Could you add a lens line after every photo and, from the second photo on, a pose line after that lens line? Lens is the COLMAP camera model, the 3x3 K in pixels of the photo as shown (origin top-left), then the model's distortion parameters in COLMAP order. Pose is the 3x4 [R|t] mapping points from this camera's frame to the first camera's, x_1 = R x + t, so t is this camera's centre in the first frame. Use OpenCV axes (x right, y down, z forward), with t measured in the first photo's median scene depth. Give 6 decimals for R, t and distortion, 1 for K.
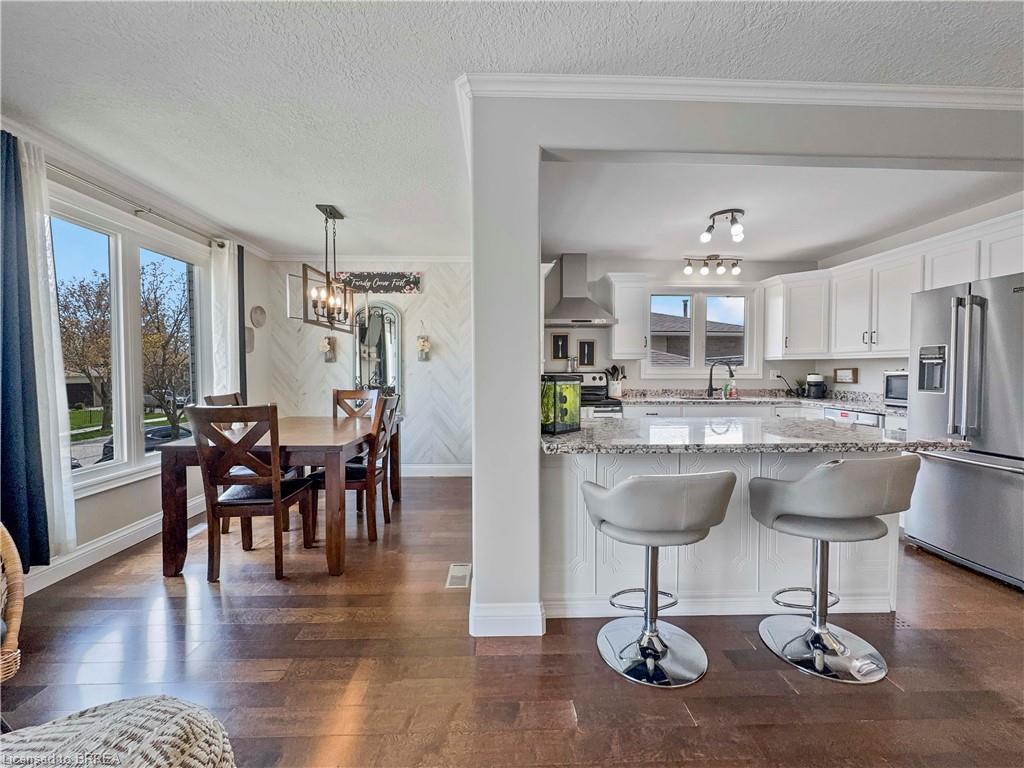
lens RADIAL K [[423.5, 0, 495.6], [0, 423.5, 381.6], [0, 0, 1]] dist [-0.000116, 0.000092]
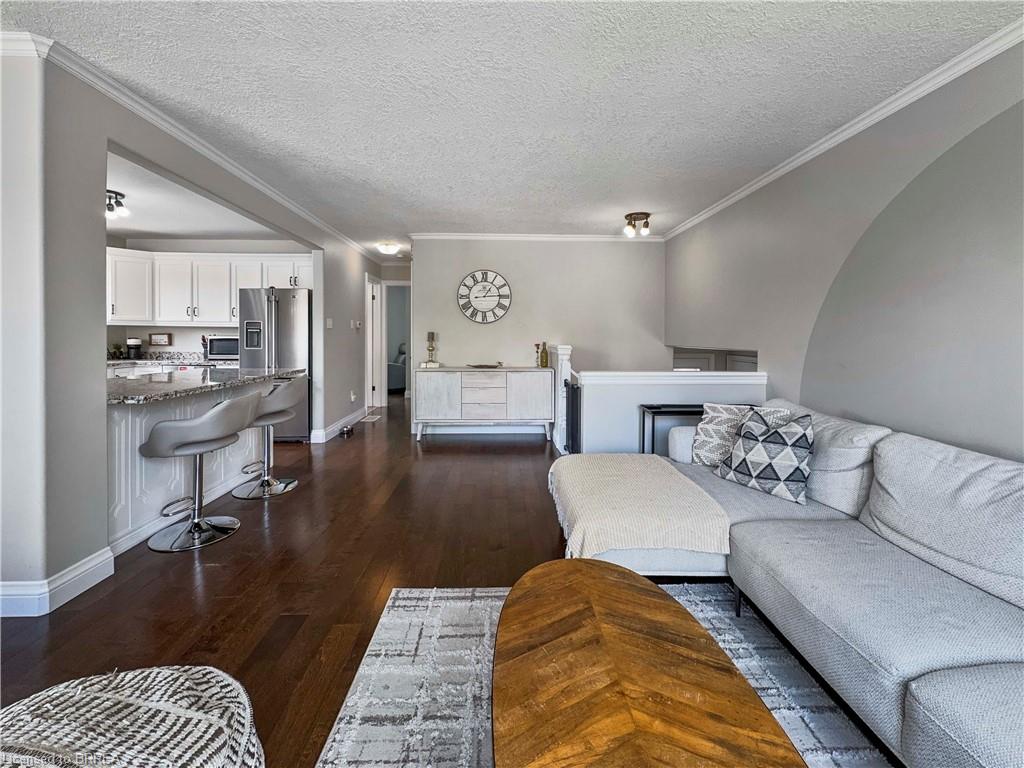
lens RADIAL K [[423.5, 0, 530.8], [0, 423.5, 337.9], [0, 0, 1]] dist [-0.000116, 0.000092]
pose [[-0.054983, -0.001735, 0.998486, -0.464083], [0.019512, 0.999806, 0.002812, -0.000444], [-0.998297, 0.019637, -0.054939, -0.021798]]
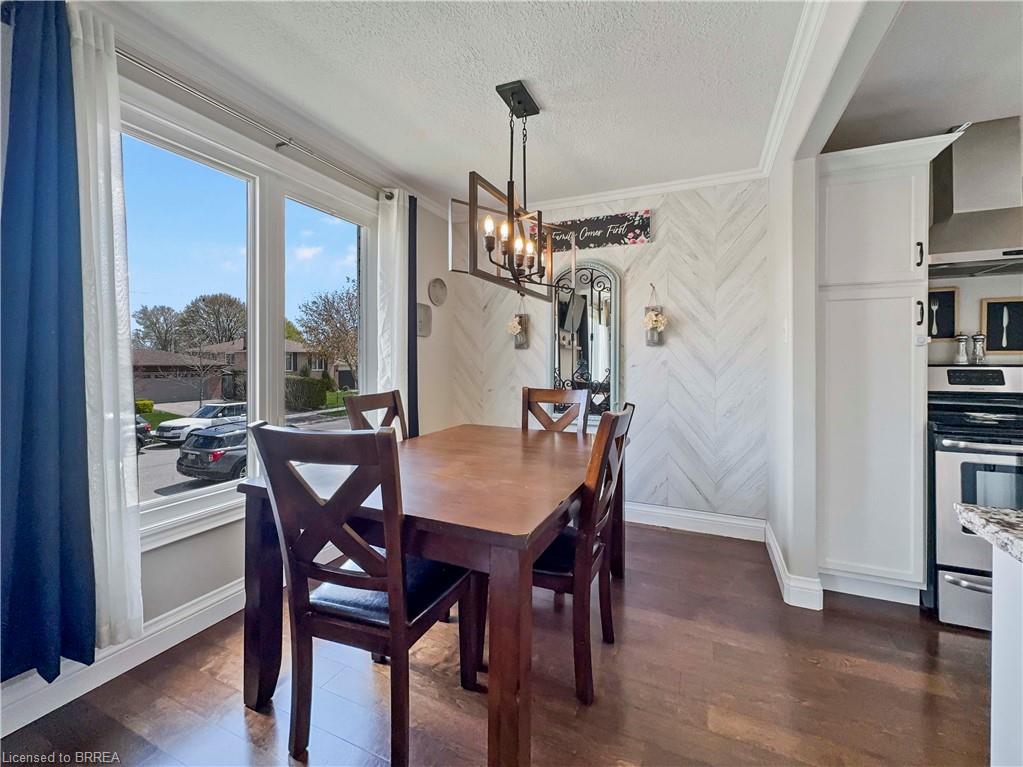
lens RADIAL K [[423.1, 0, 510.7], [0, 423.1, 357.9], [0, 0, 1]] dist [-0.000116, 0.000092]
pose [[0.913713, -0.000288, -0.406360, -0.114815], [-0.013967, 0.999387, -0.032114, -0.006427], [0.406120, 0.035018, 0.913148, 0.338891]]
